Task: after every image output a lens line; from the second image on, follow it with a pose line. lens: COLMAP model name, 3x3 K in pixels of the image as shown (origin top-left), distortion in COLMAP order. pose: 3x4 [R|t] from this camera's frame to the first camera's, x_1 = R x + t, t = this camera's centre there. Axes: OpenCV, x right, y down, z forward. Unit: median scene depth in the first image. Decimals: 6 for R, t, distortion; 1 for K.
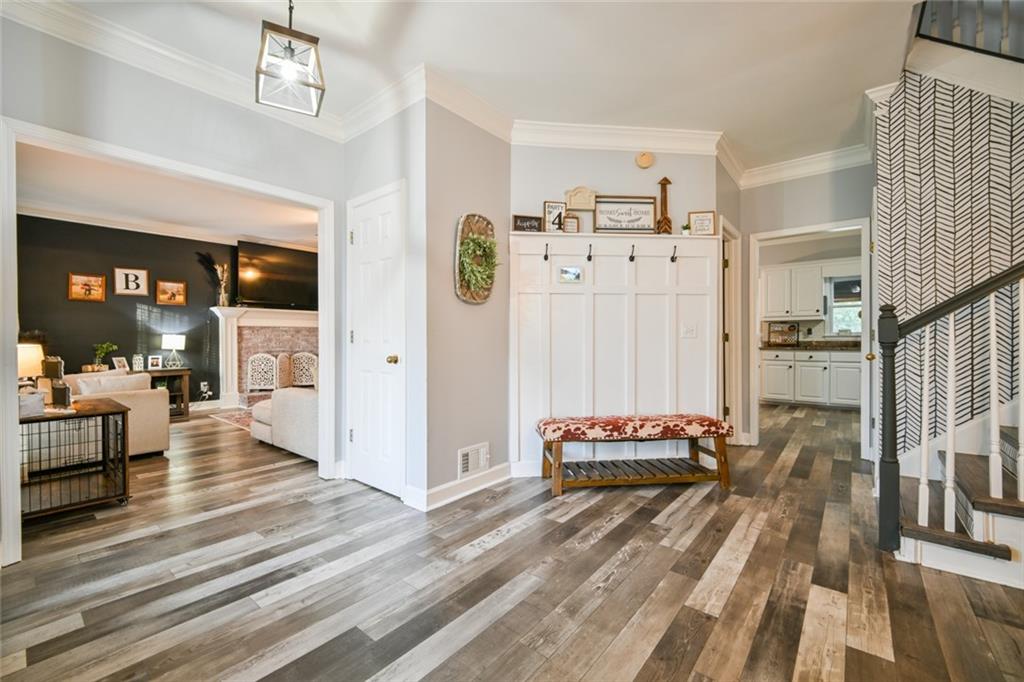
lens RADIAL K [[423.4, 0, 509.1], [0, 423.4, 339.3], [0, 0, 1]] dist [-0.008403, -0.003504]
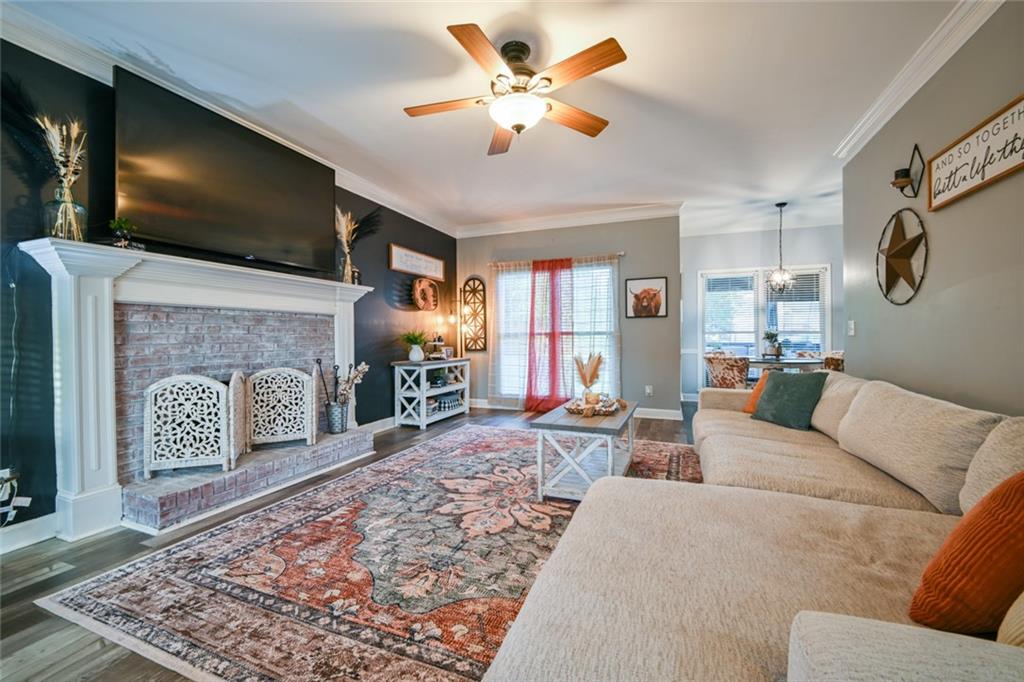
lens RADIAL K [[423.4, 0, 511.8], [0, 423.4, 340.8], [0, 0, 1]] dist [-0.008403, -0.003504]
pose [[0.949698, -0.002739, 0.313154, -0.430925], [0.000346, 0.999970, 0.007697, -0.000280], [-0.313166, -0.007201, 0.949671, 0.550907]]
